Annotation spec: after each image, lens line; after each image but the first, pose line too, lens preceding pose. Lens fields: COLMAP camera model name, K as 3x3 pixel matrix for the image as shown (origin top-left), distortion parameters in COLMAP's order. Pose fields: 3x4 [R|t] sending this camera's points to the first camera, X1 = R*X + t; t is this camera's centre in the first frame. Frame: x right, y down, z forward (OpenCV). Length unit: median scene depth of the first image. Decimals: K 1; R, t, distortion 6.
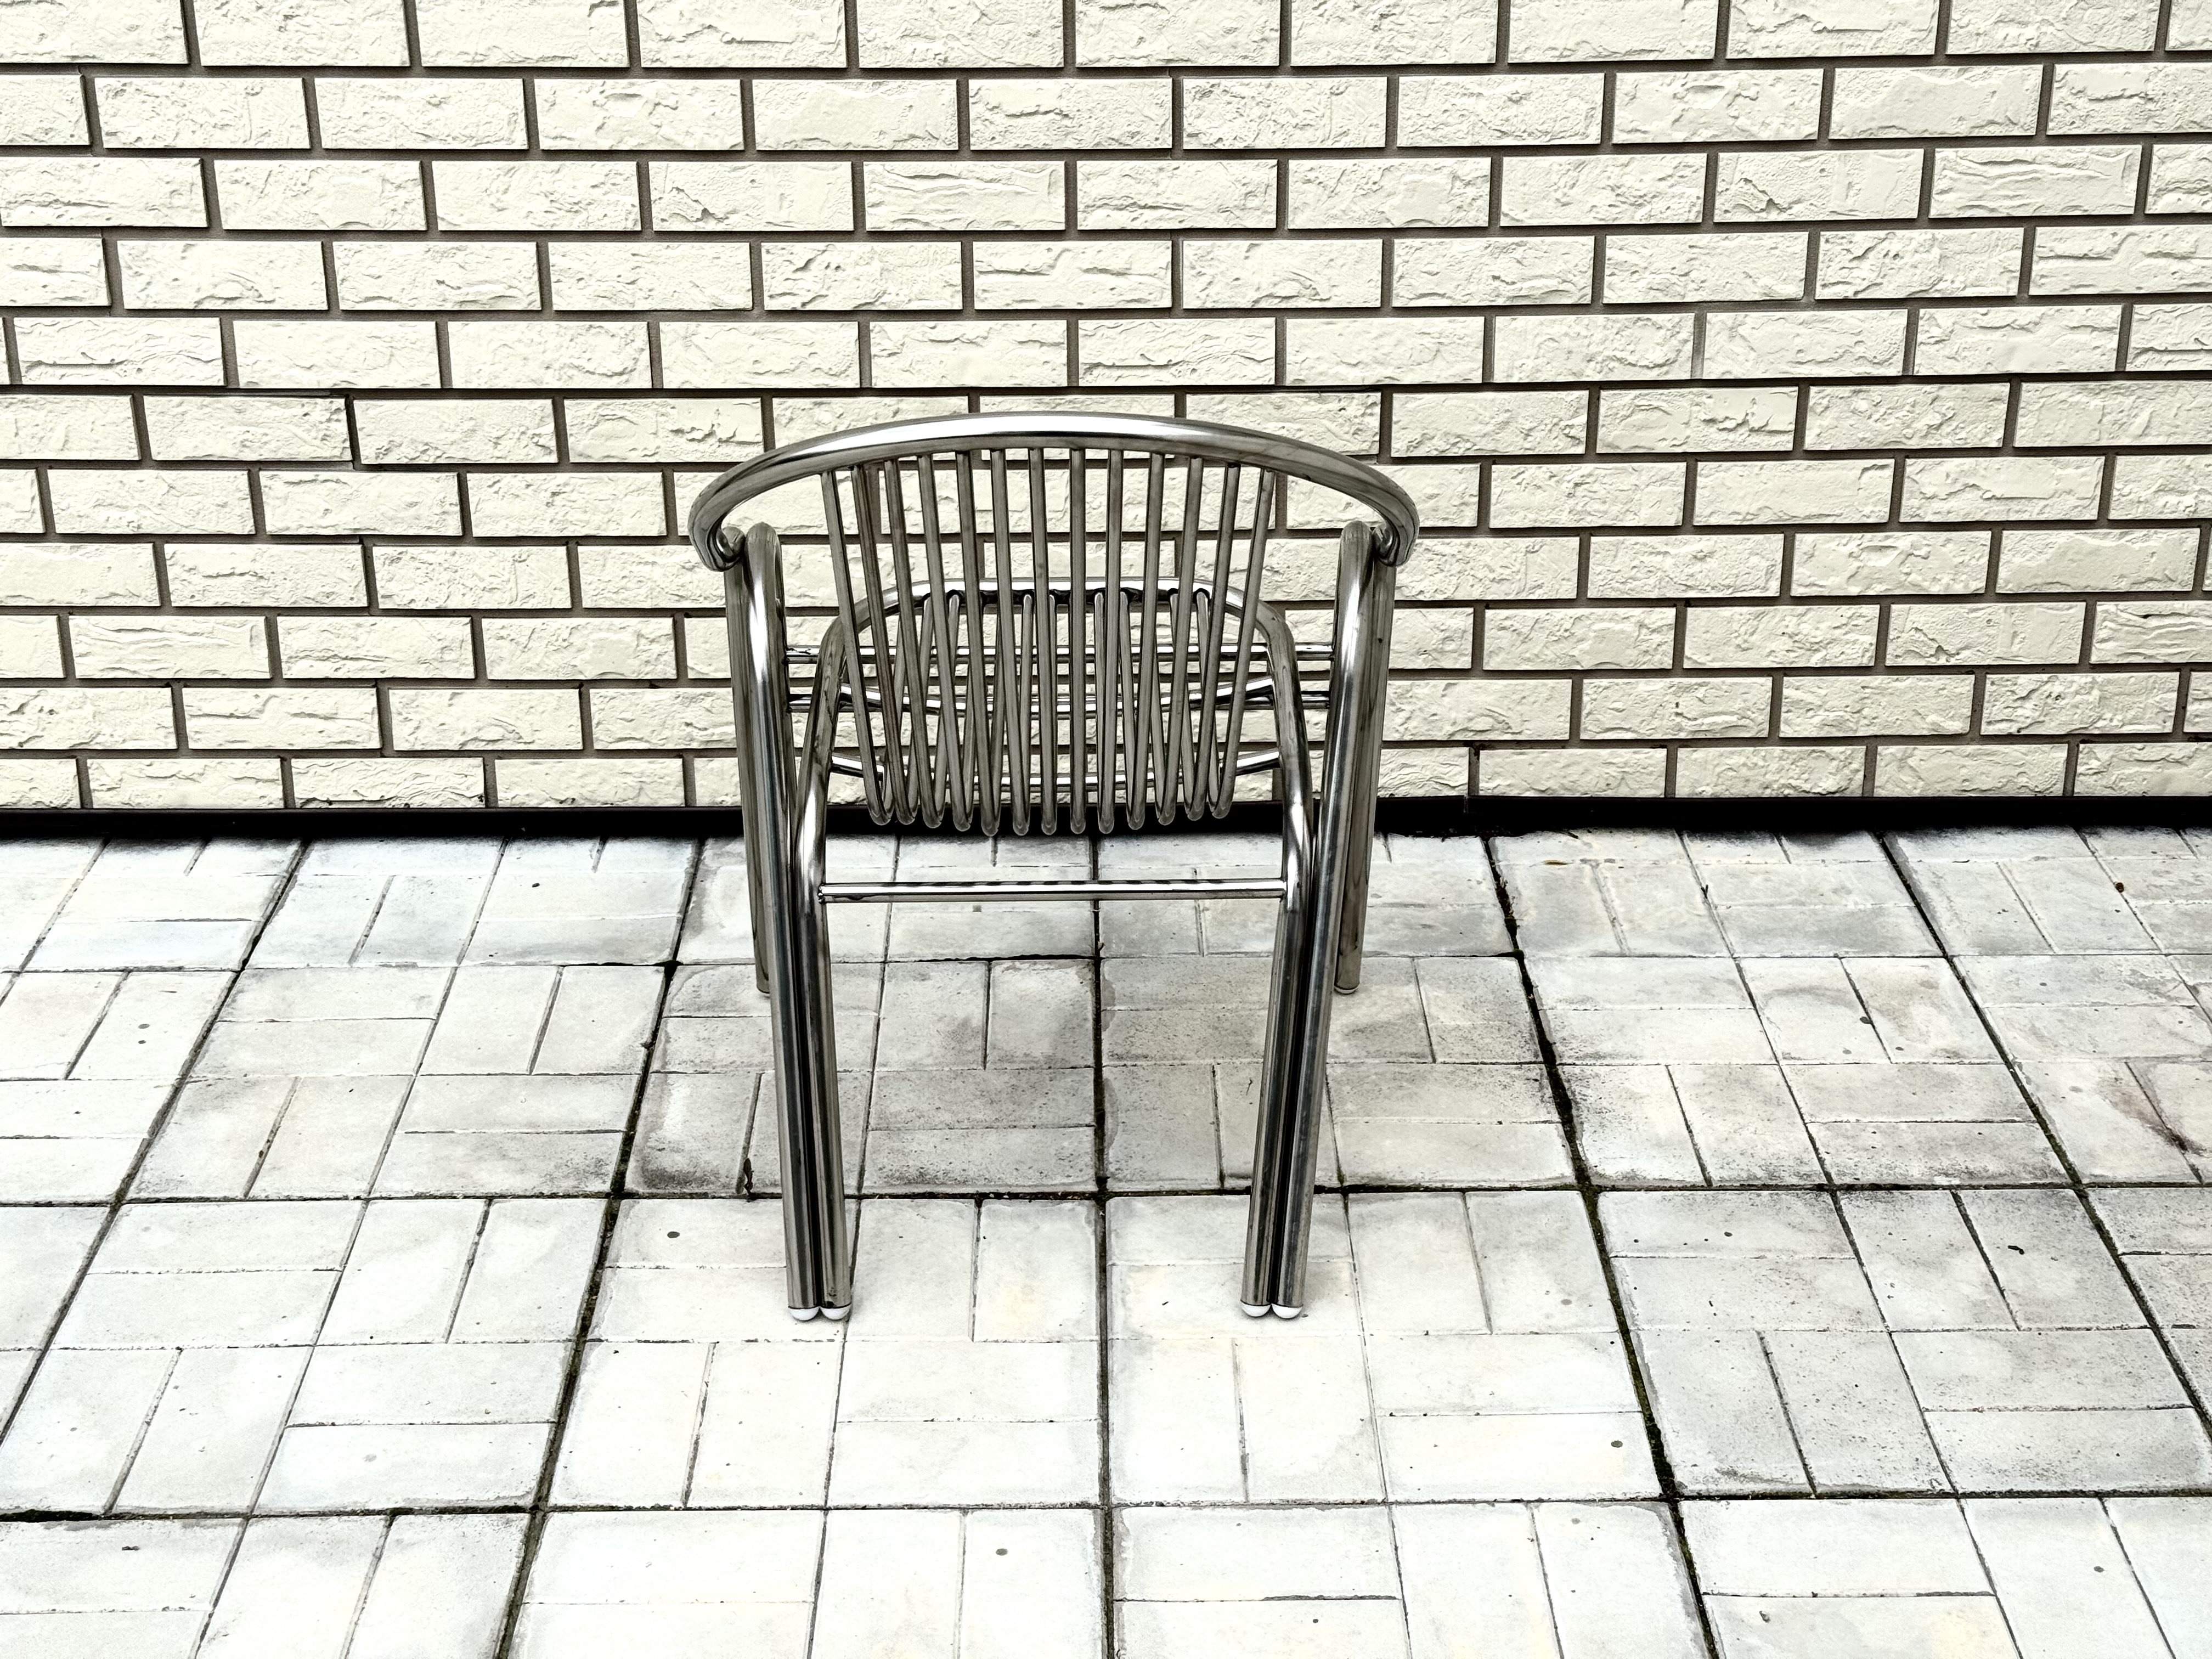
lens RADIAL K [[3107.9, 0, 1120.1], [0, 3107.9, 835.4], [0, 0, 1]] dist [0.101703, 0.000000]
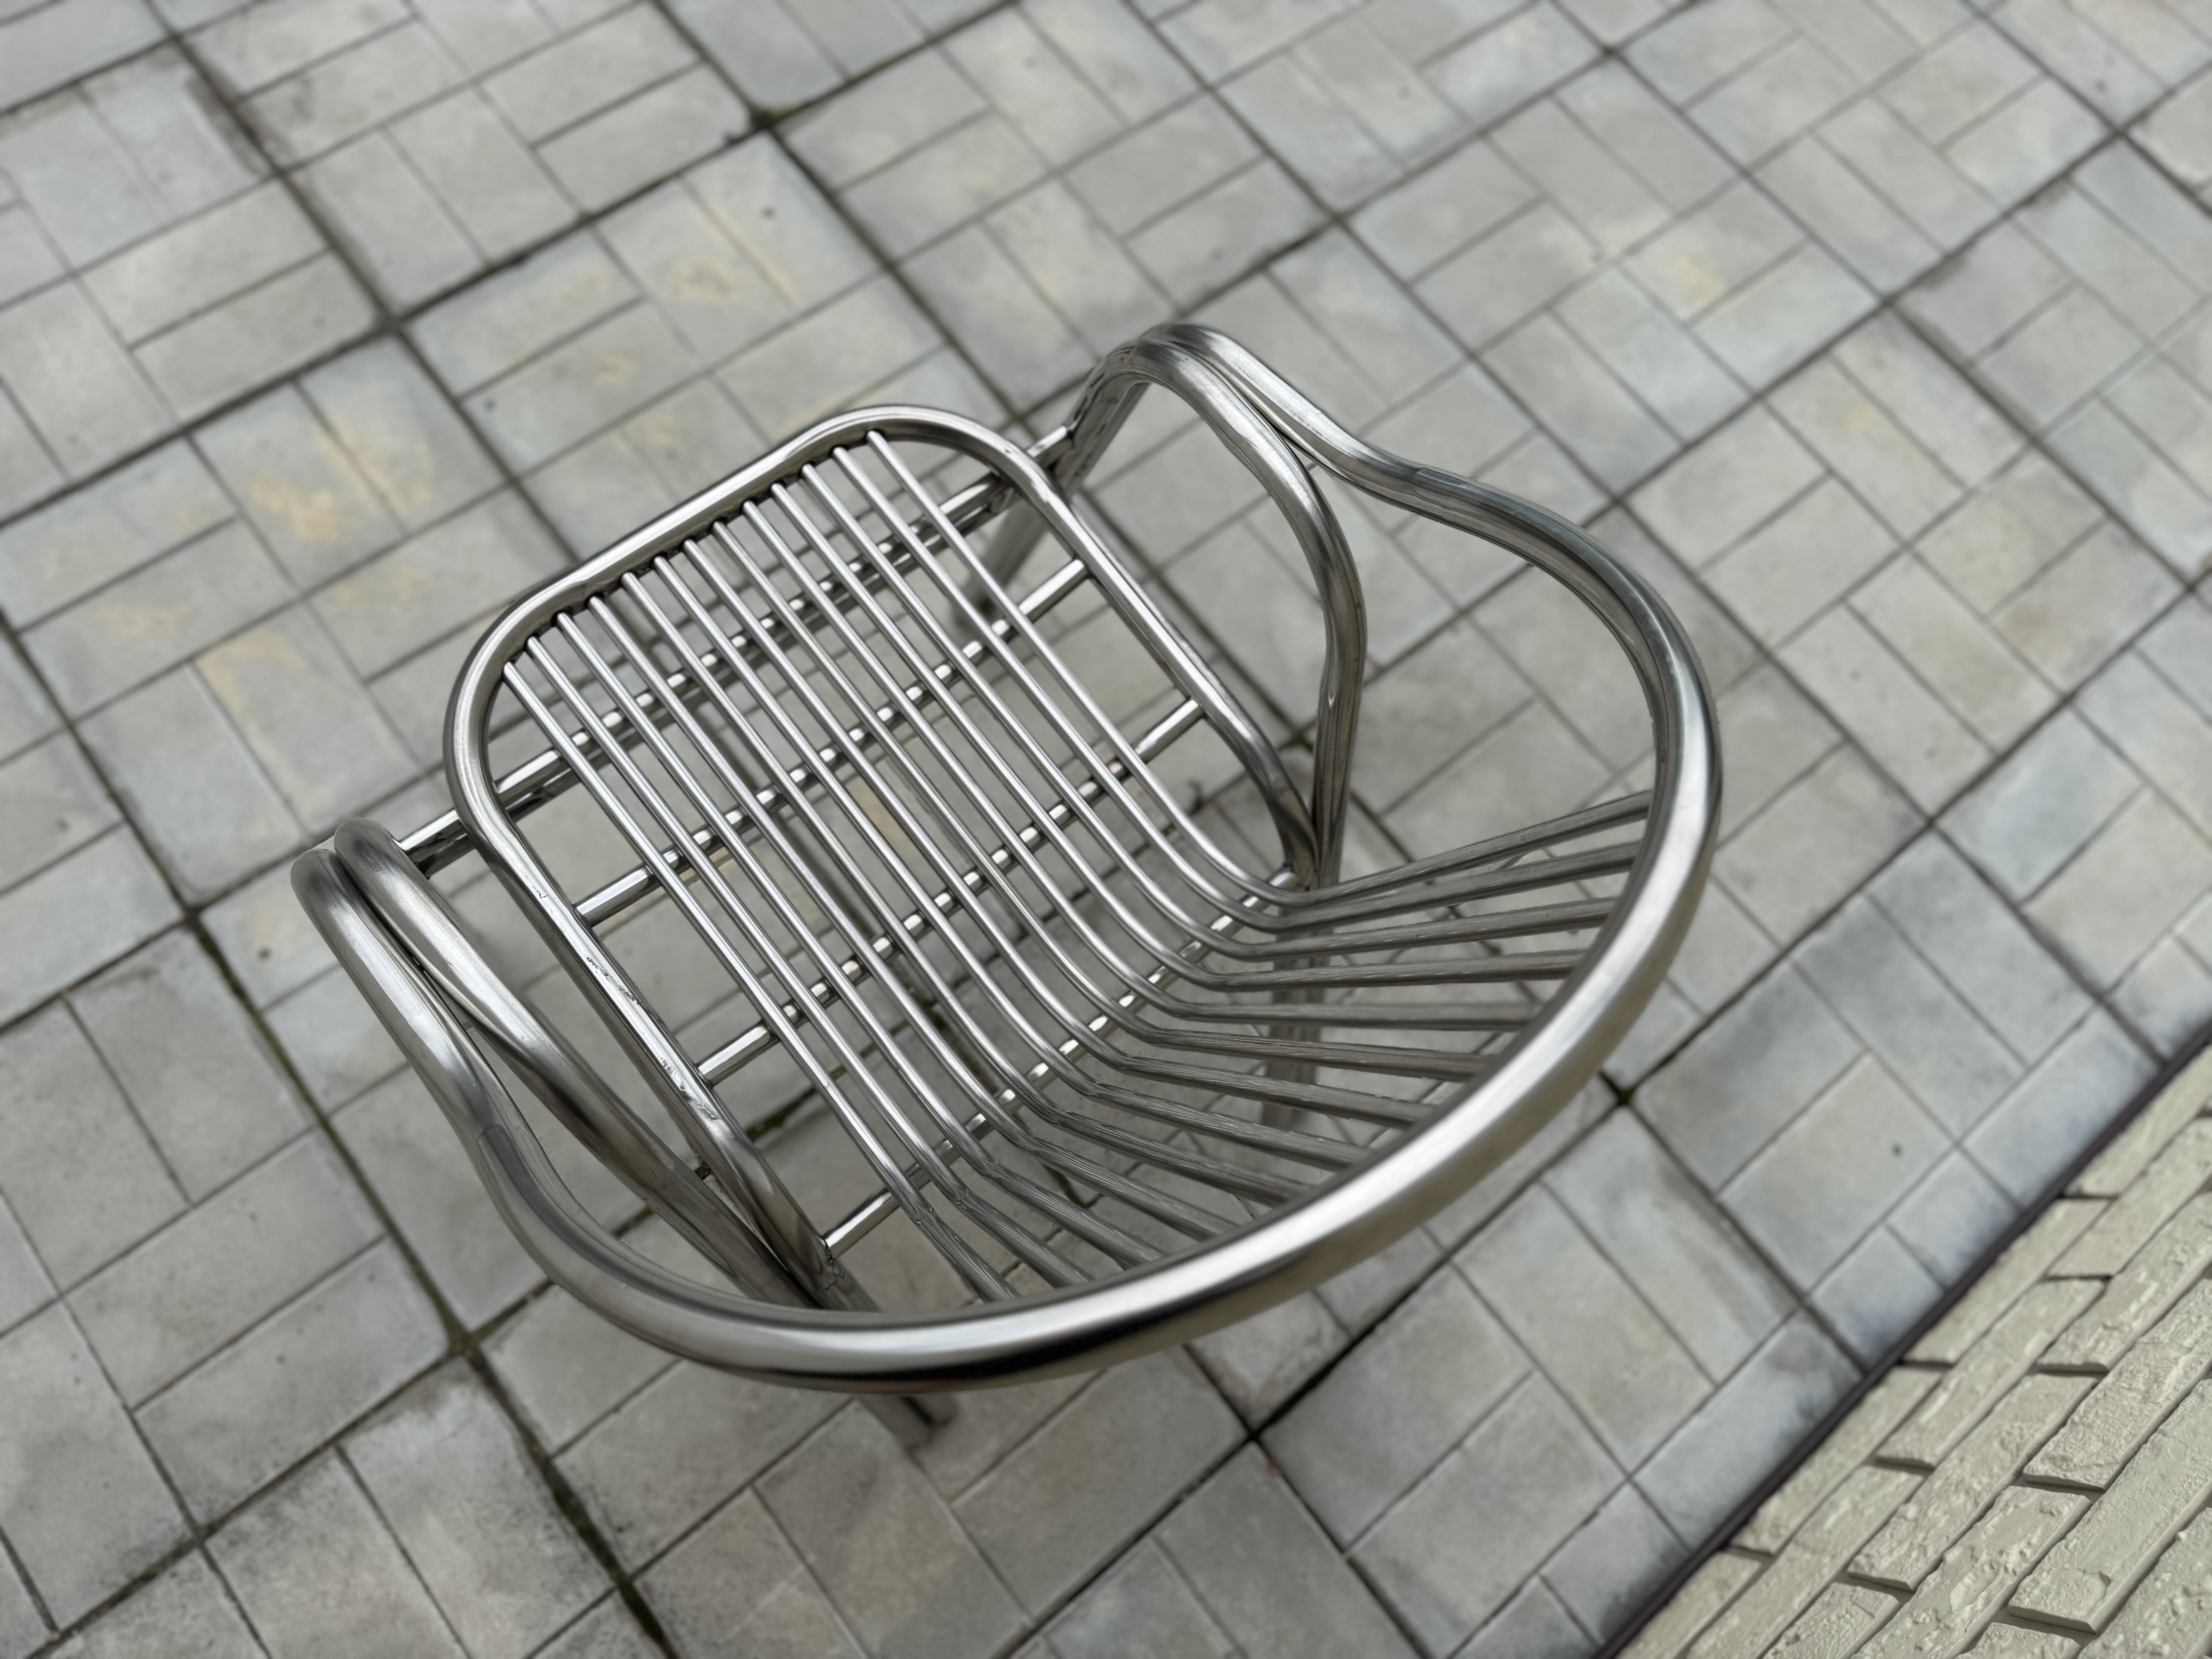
lens RADIAL K [[1570.9, 0, 1104.8], [0, 1570.9, 798.3], [0, 0, 1]] dist [0.042955, -0.059922]
pose [[-0.784892, 0.548777, -0.287731, 0.047422], [-0.352582, -0.013693, 0.935681, -0.312407], [0.509540, 0.835856, 0.204237, 0.767569]]
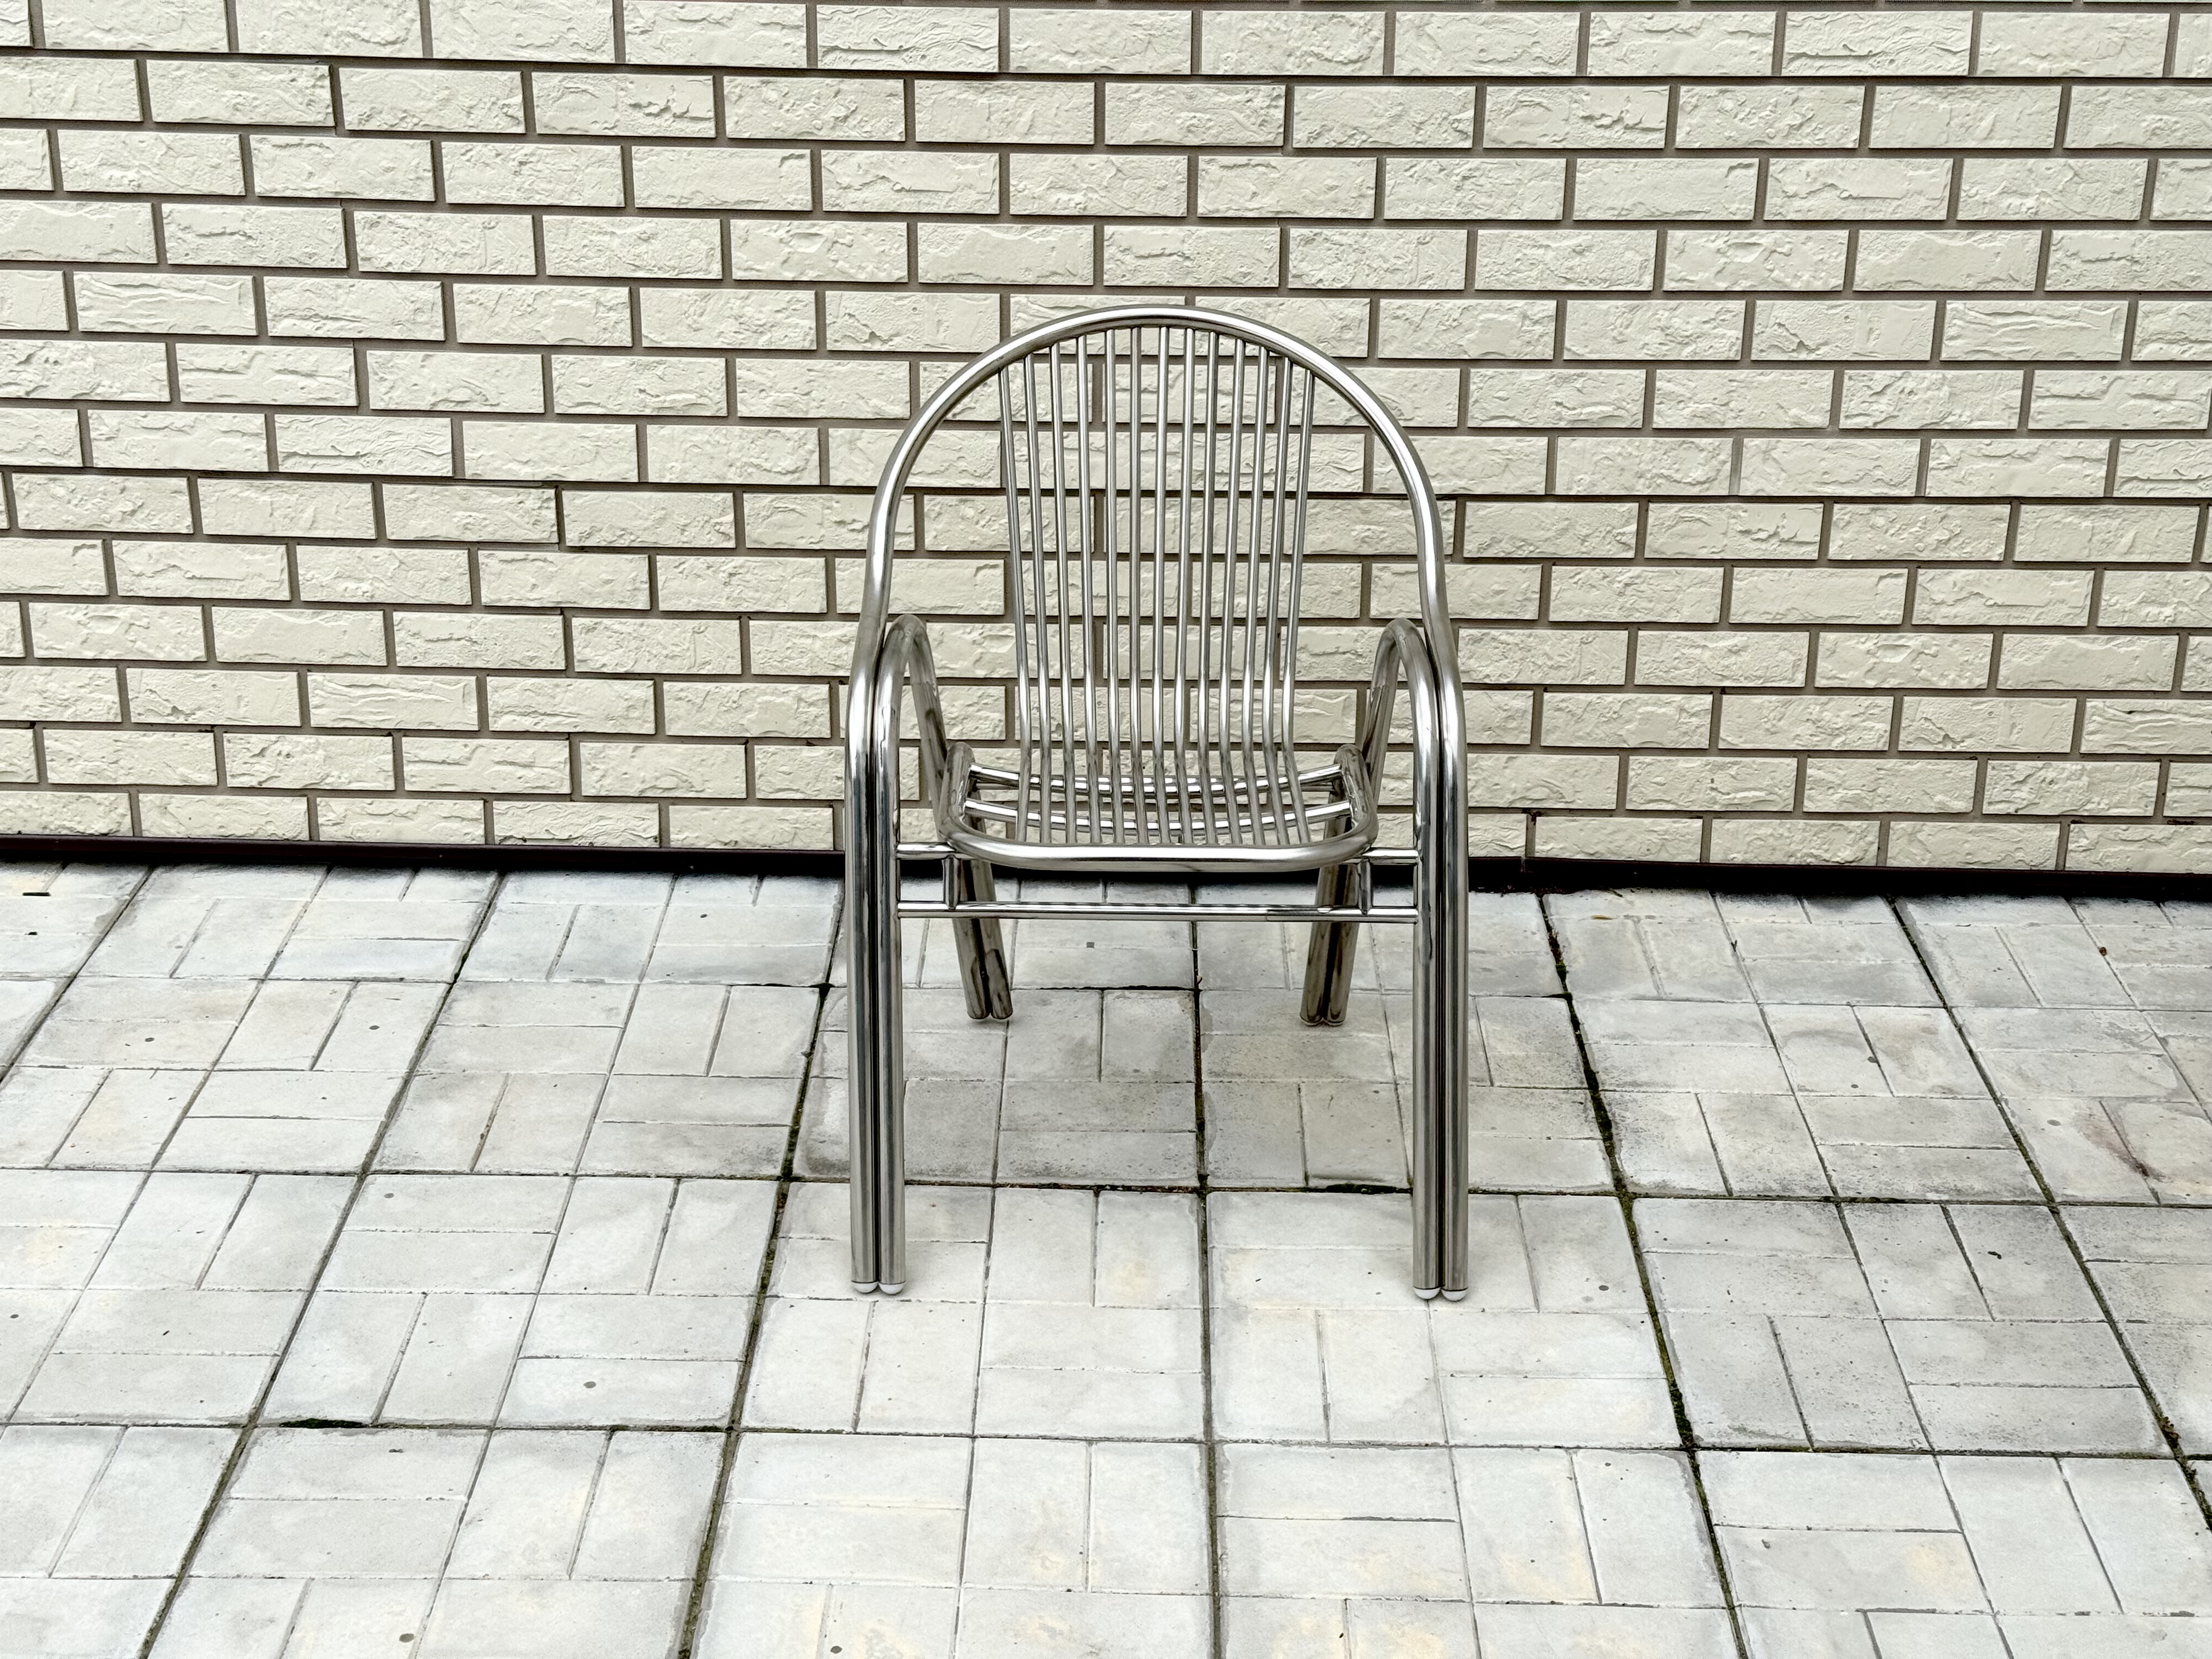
lens RADIAL K [[3107.9, 0, 1105.0], [0, 3107.9, 826.8], [0, 0, 1]] dist [0.101703, 0.000000]
pose [[0.999528, 0.022969, -0.020423, -0.019100], [-0.023518, 0.999357, -0.027069, 0.011278], [0.019788, 0.027536, 0.999425, -0.142558]]
